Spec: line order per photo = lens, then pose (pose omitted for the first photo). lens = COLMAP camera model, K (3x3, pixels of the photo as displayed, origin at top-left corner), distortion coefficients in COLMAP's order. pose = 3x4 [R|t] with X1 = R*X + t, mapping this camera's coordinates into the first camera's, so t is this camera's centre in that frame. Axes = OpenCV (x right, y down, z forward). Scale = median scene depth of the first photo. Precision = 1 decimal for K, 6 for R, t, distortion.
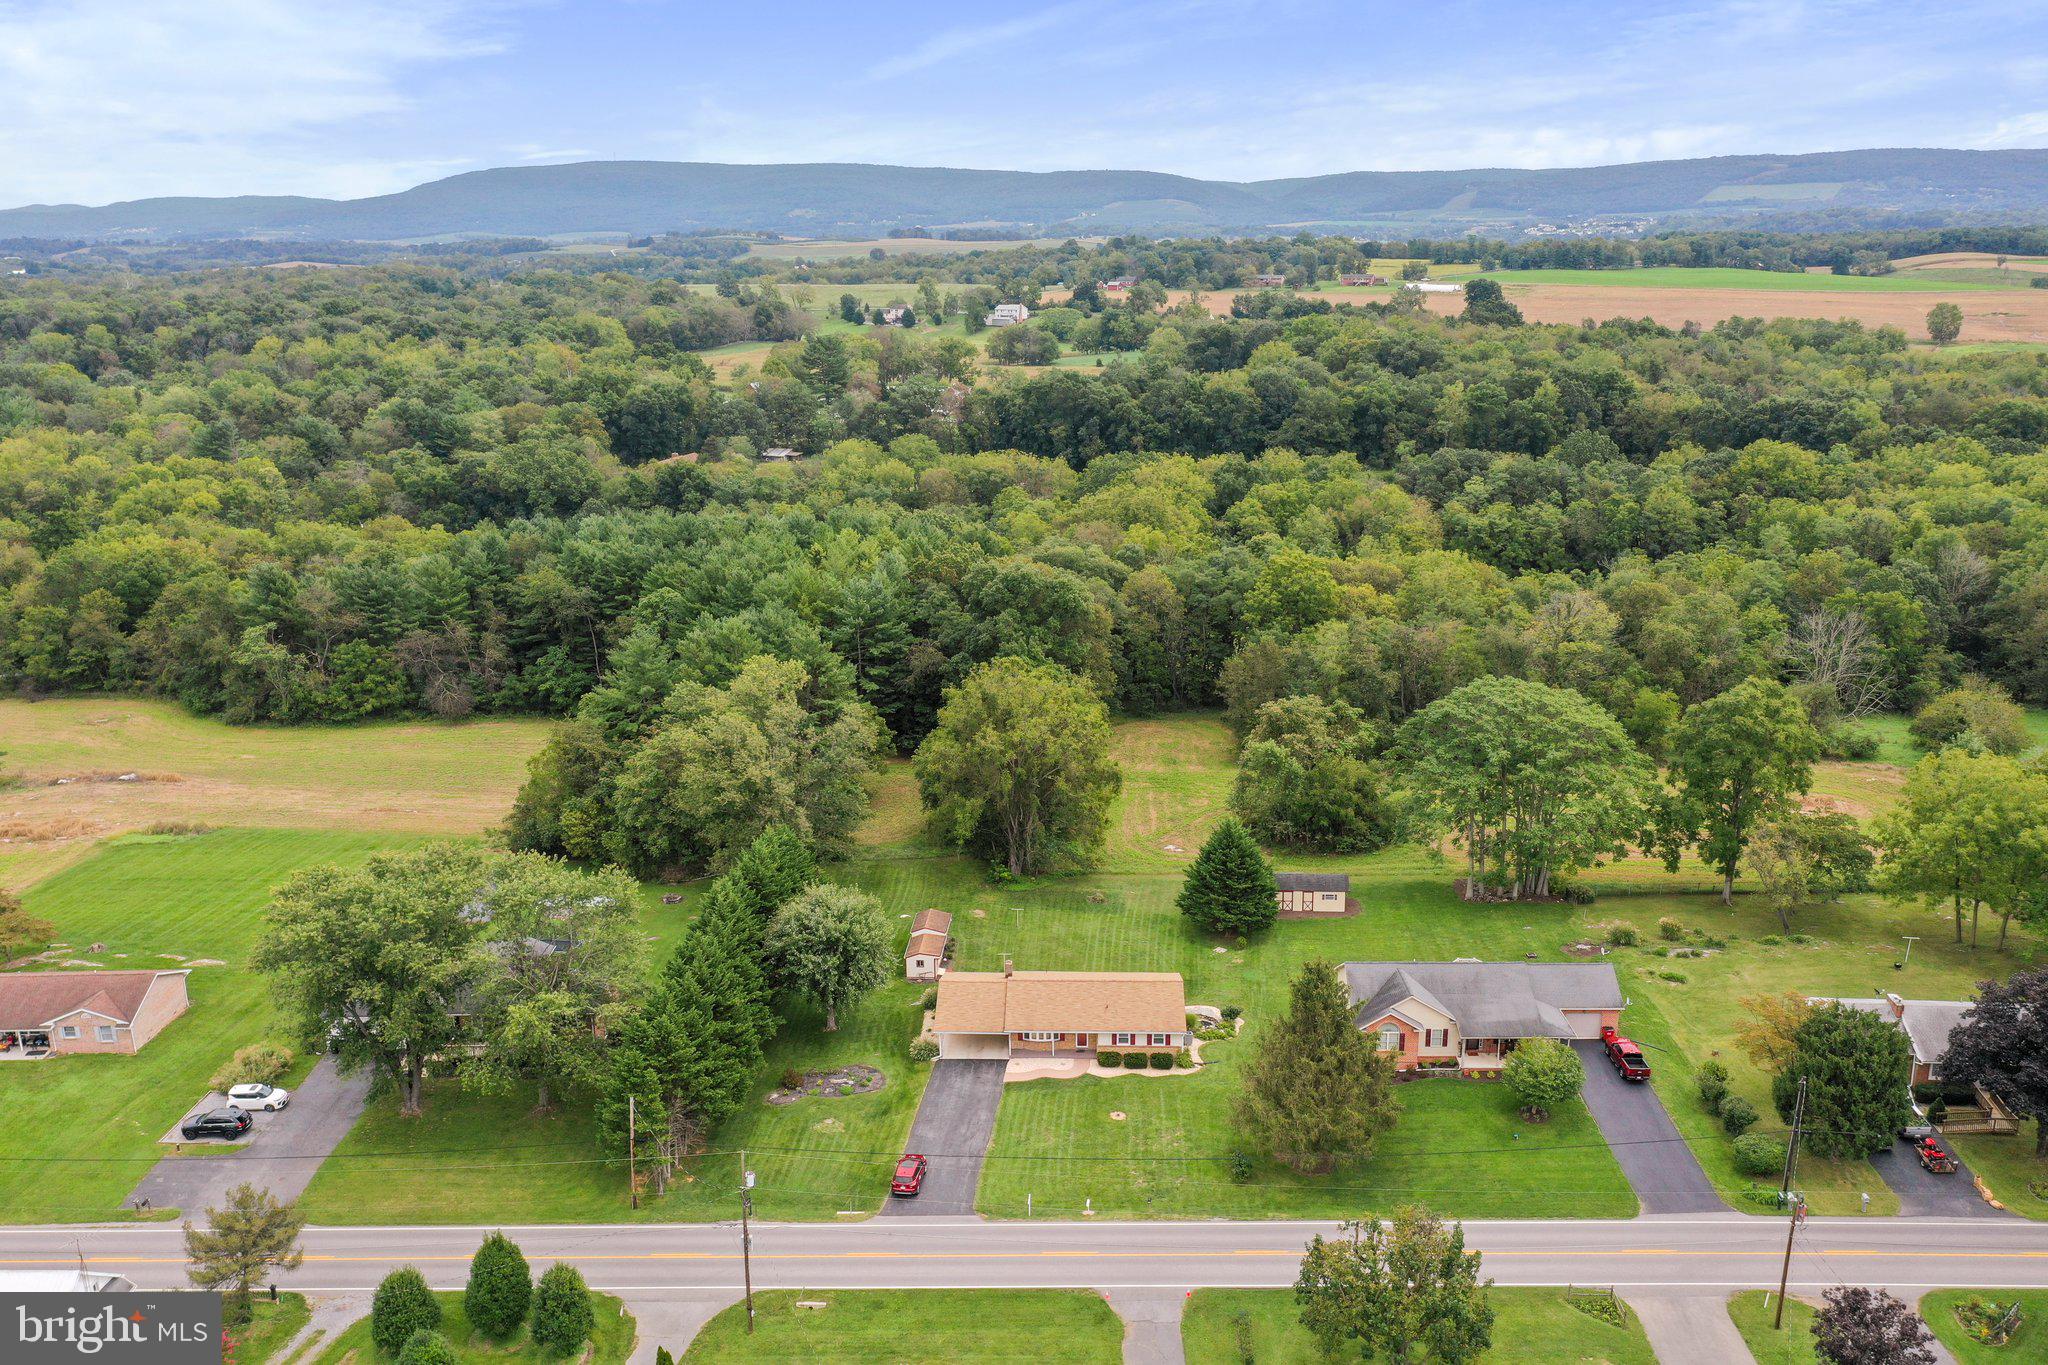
lens RADIAL K [[1602.6, 0, 1027.1], [0, 1602.6, 692.8], [0, 0, 1]] dist [0.004811, 0.005485]
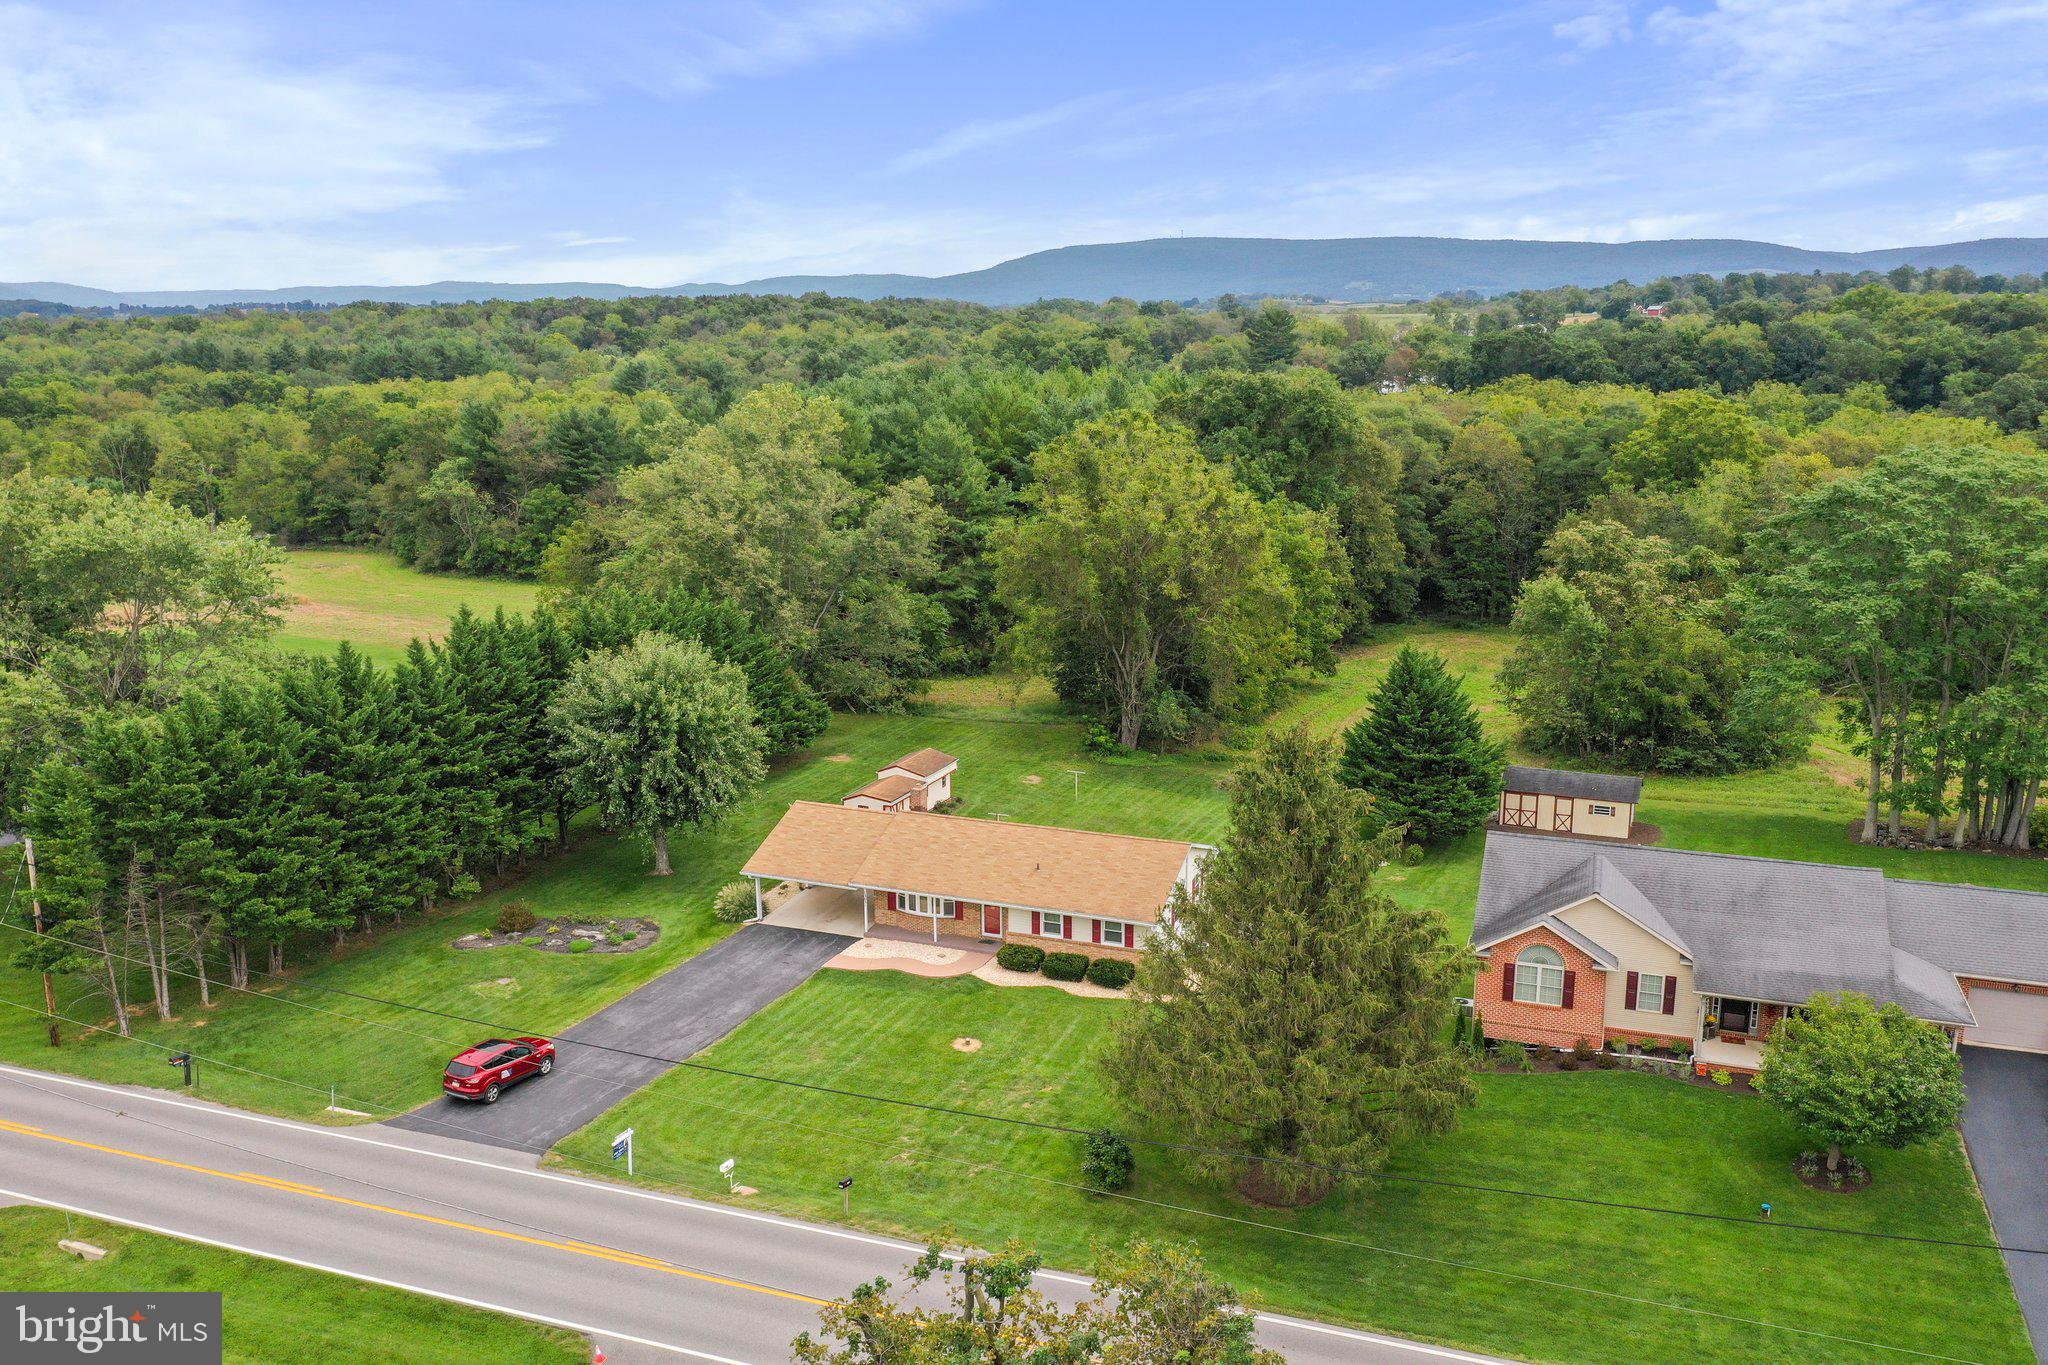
lens RADIAL K [[1612.9, 0, 1024.0], [0, 1612.9, 682.5], [0, 0, 1]] dist [0.004093, 0.001043]
pose [[0.945190, 0.076435, -0.317450, 0.164215], [-0.092039, 0.995160, -0.034428, 0.114731], [0.313282, 0.061759, 0.947650, 0.352547]]
